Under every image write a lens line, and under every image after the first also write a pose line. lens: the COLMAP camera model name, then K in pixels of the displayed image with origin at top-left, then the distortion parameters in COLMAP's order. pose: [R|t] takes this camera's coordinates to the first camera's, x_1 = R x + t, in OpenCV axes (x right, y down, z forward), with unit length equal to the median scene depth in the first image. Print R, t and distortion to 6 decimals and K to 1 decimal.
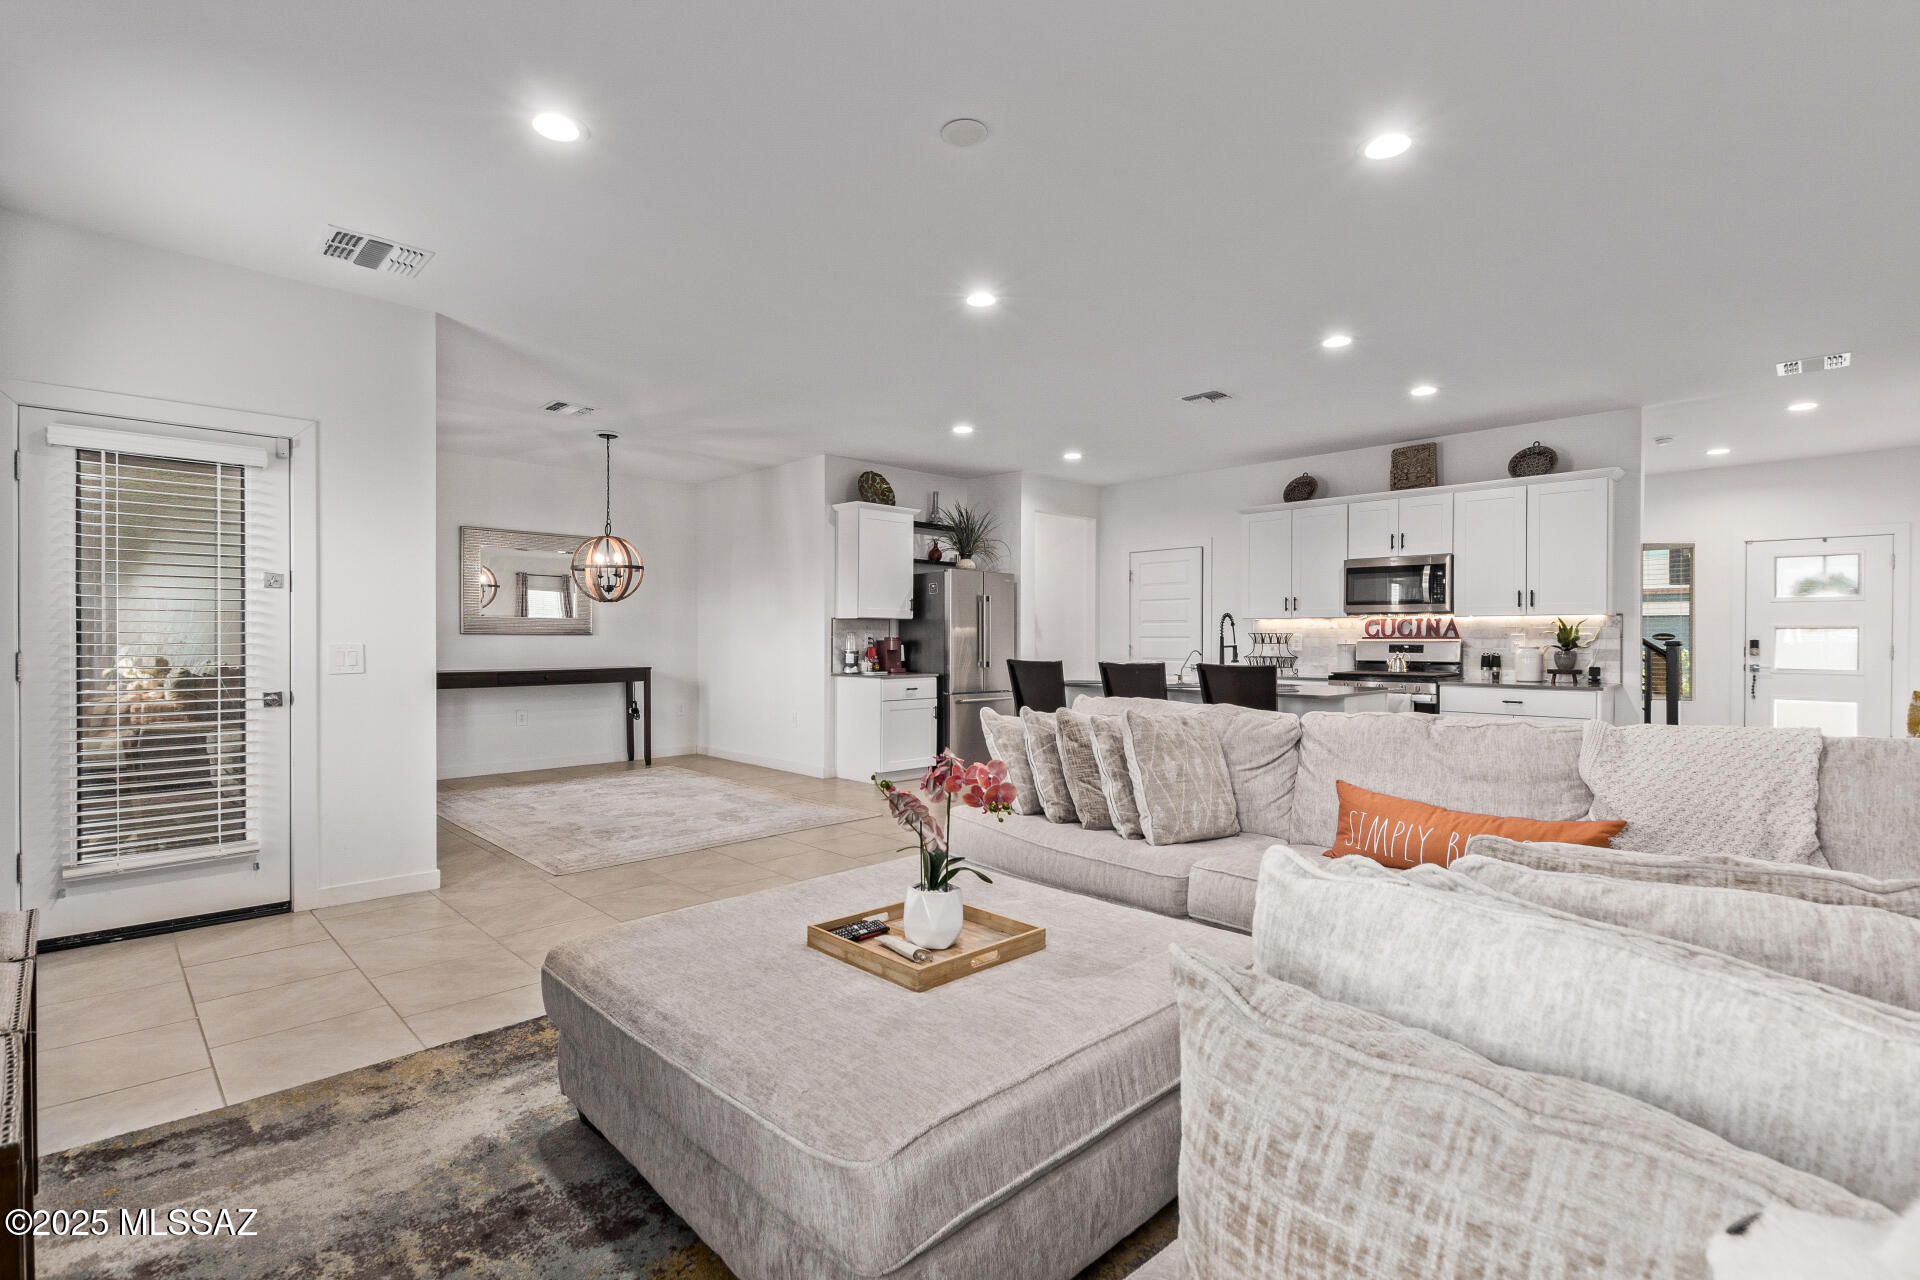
lens RADIAL K [[885.7, 0, 960.3], [0, 885.7, 643.3], [0, 0, 1]] dist [0.000233, -0.000788]
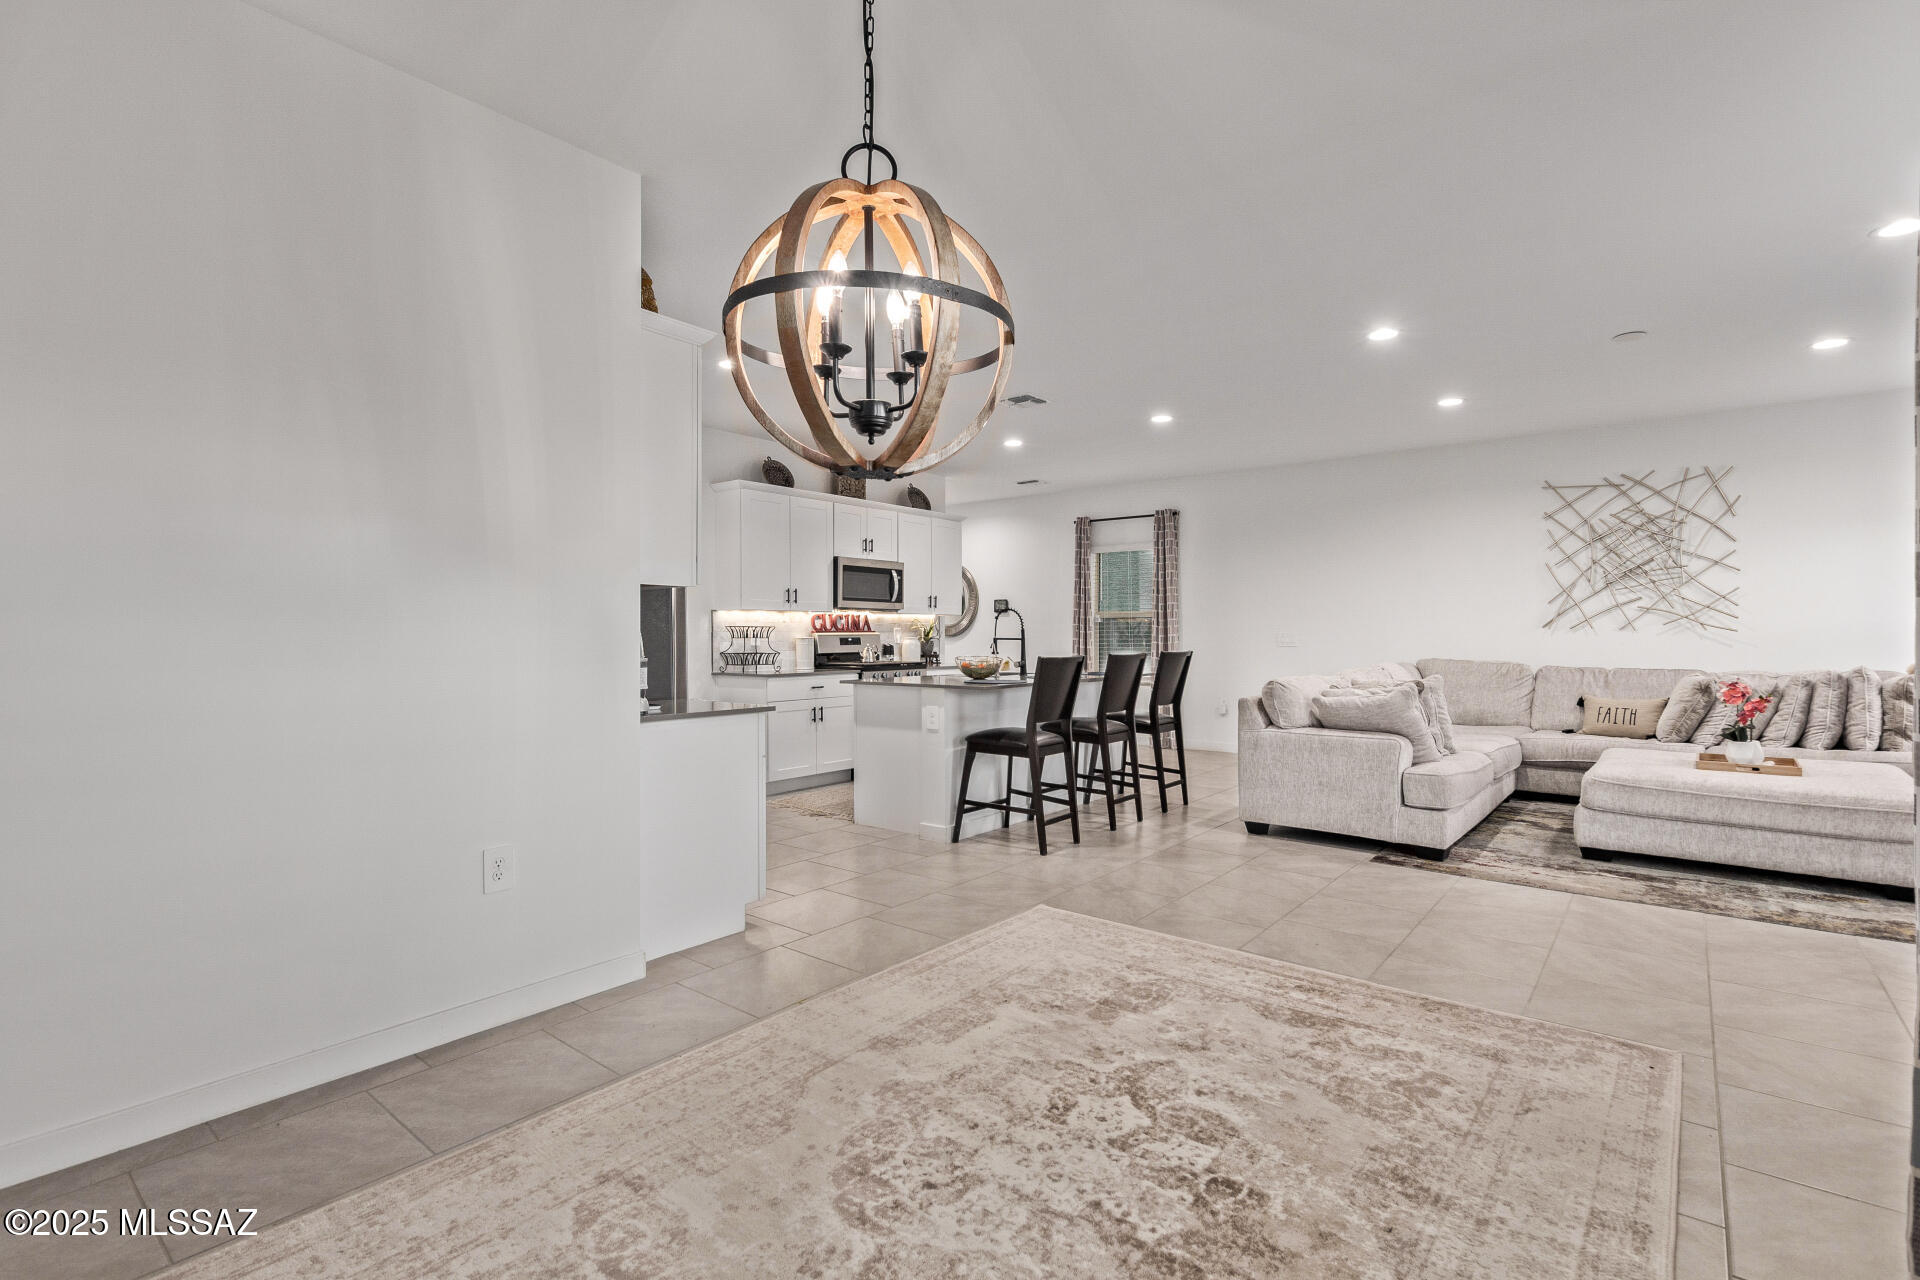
lens RADIAL K [[885.7, 0, 960.3], [0, 885.7, 643.3], [0, 0, 1]] dist [0.000233, -0.000788]
pose [[-0.107773, -0.011487, 0.994109, -0.603220], [0.007899, 0.999892, 0.012410, -0.003957], [-0.994144, 0.009190, -0.107670, 0.952283]]
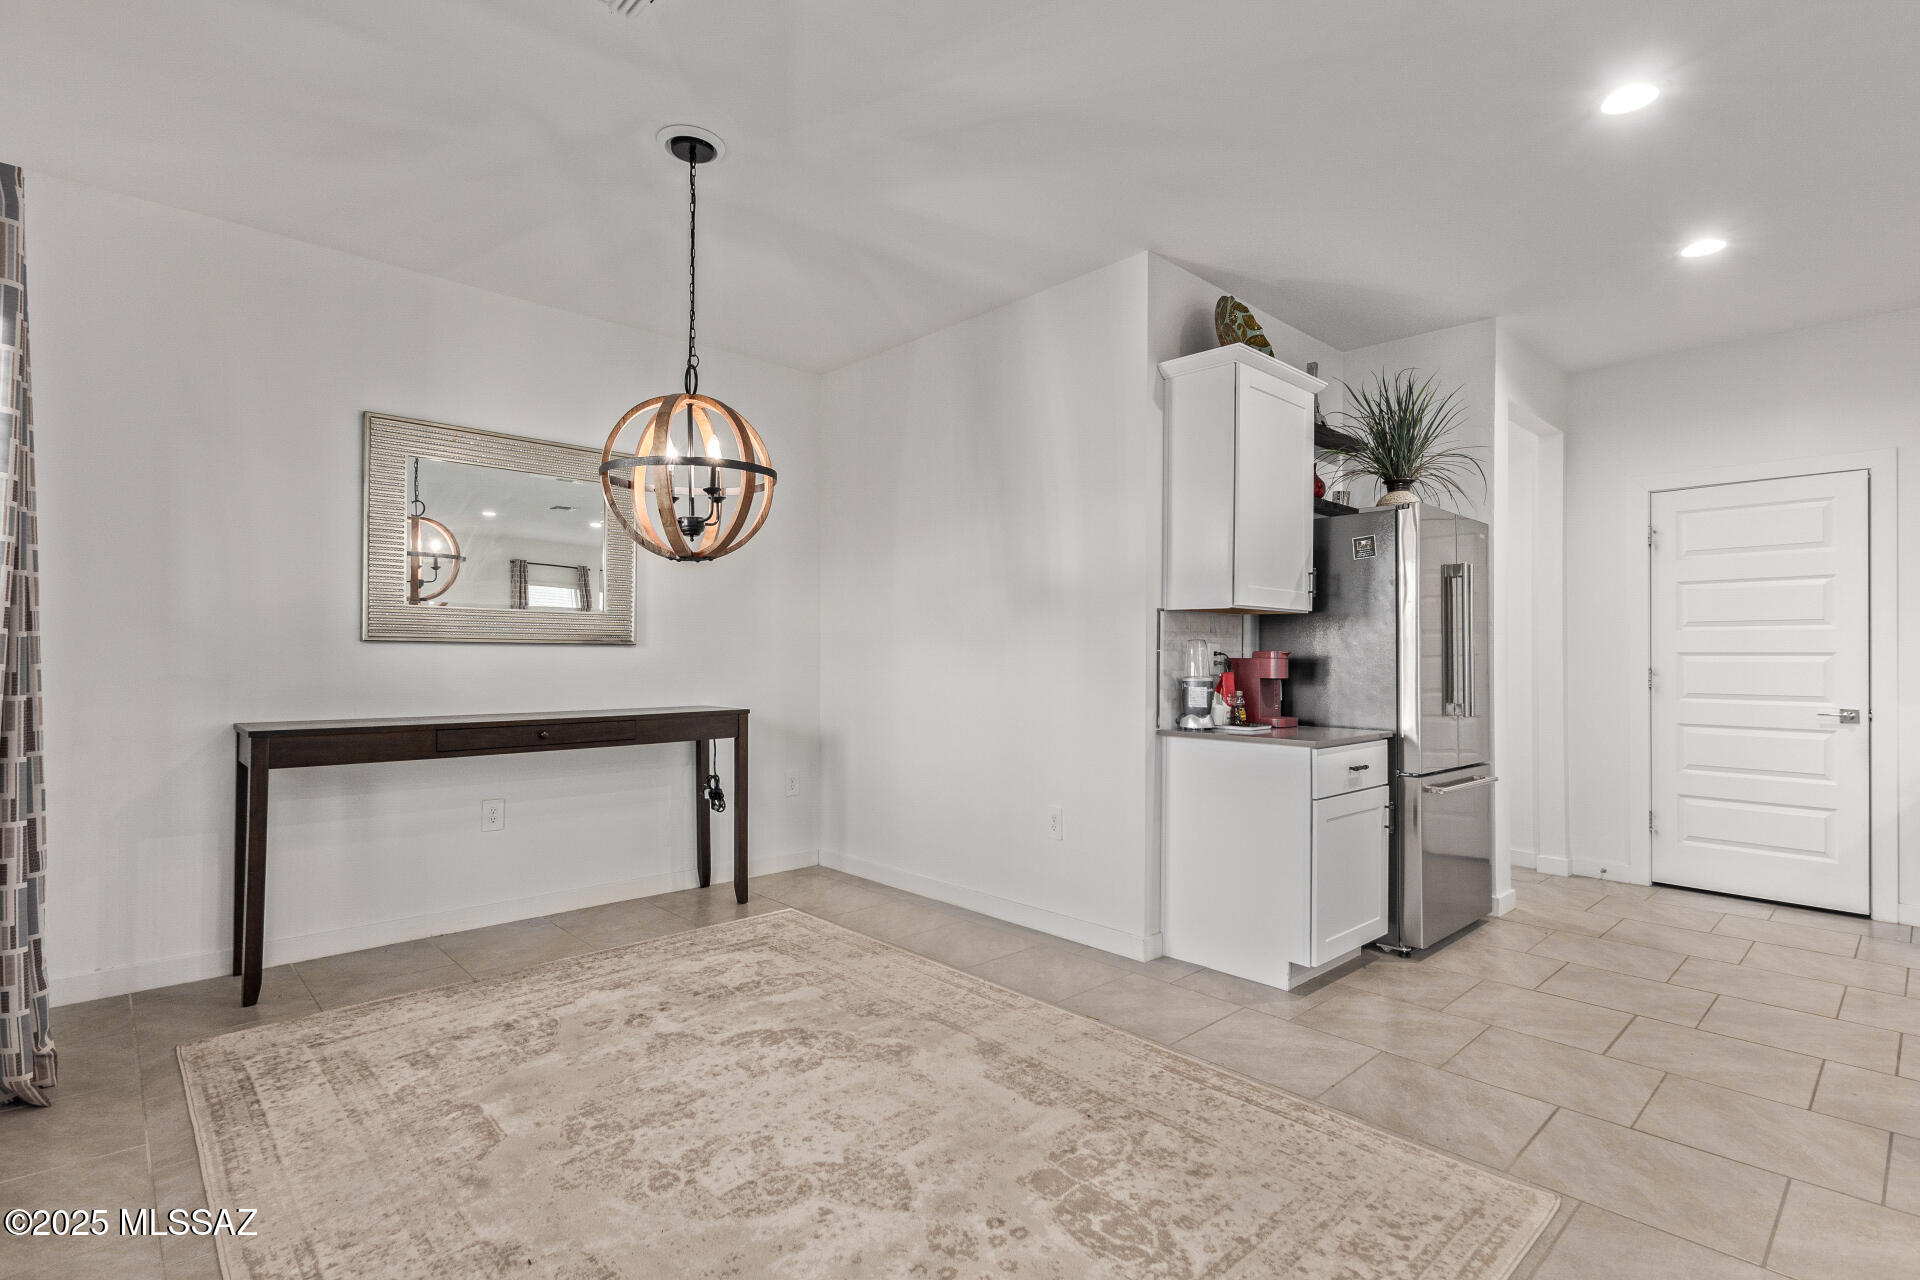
lens RADIAL K [[907.4, 0, 962.6], [0, 907.4, 644.0], [0, 0, 1]] dist [0.000942, -0.000036]
pose [[0.999765, 0.001929, -0.021589, -0.250724], [-0.002338, 0.999818, -0.018911, -0.001664], [0.021548, 0.018957, 0.999588, 0.560582]]
